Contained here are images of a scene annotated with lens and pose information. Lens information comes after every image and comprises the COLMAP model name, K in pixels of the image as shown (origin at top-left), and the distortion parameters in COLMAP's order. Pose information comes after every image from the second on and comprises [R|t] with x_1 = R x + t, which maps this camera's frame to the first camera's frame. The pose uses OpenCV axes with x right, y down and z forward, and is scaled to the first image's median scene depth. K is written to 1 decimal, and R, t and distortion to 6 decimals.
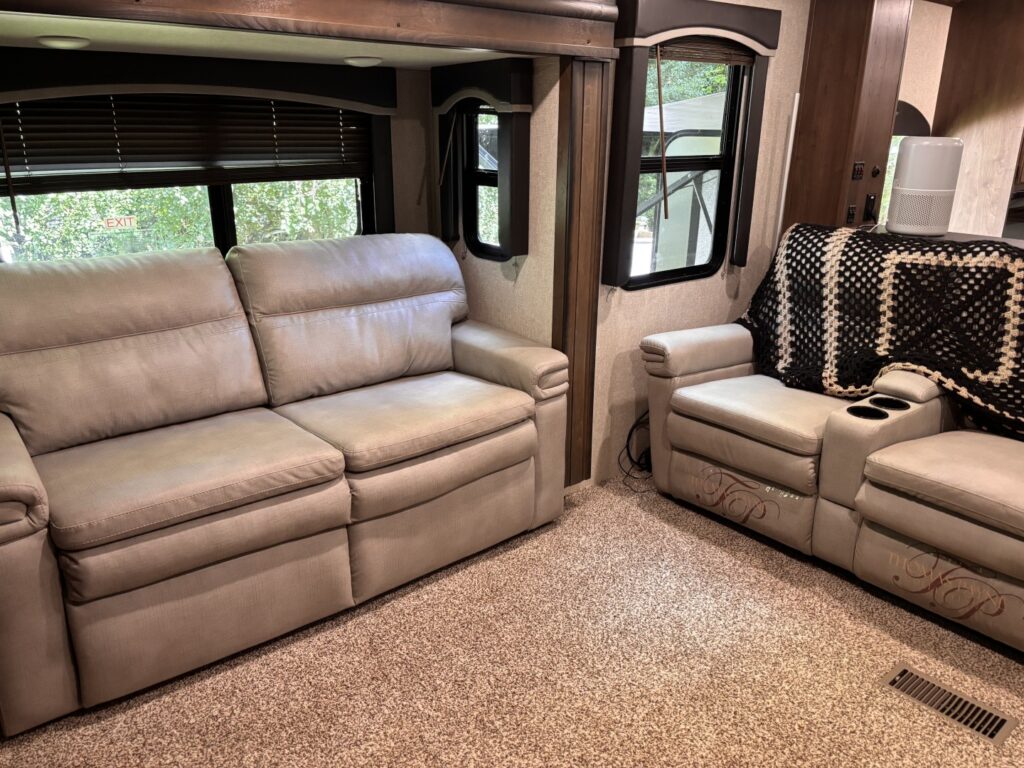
lens RADIAL K [[779.5, 0, 515.0], [0, 779.5, 388.7], [0, 0, 1]] dist [0.048344, -0.062627]
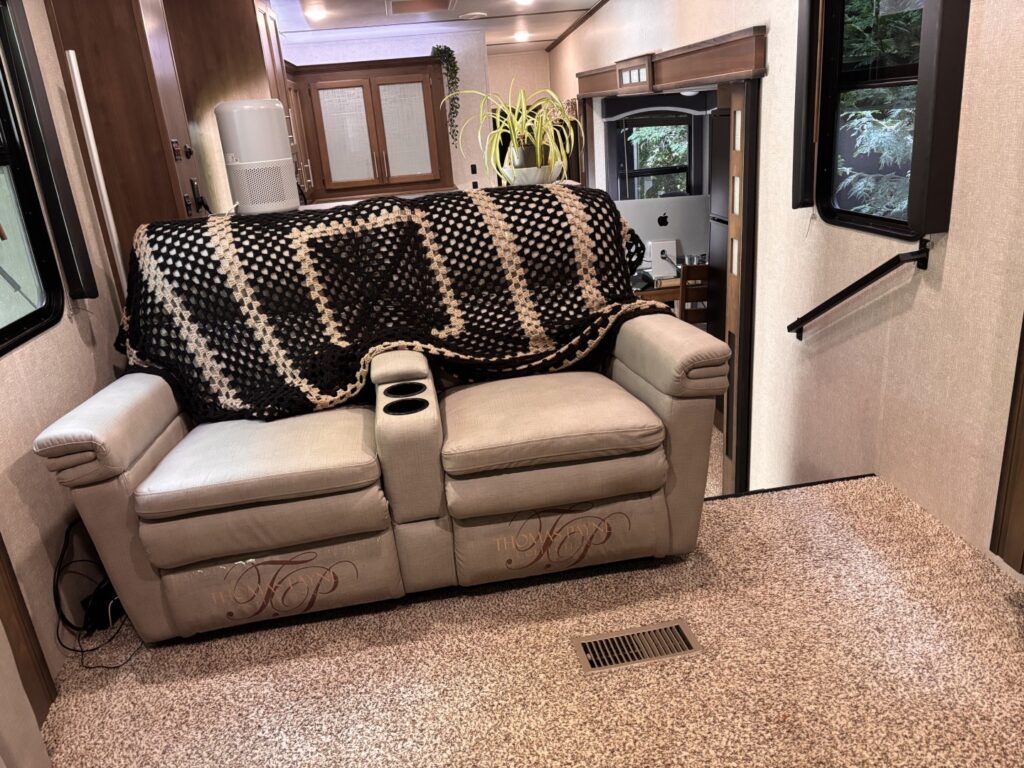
lens RADIAL K [[779.5, 0, 515.0], [0, 779.5, 388.7], [0, 0, 1]] dist [0.048344, -0.062627]
pose [[0.498507, -0.334845, 0.799606, -0.131073], [0.360656, 0.918882, 0.159946, -0.067379], [-0.788301, 0.208648, 0.578833, 0.367203]]
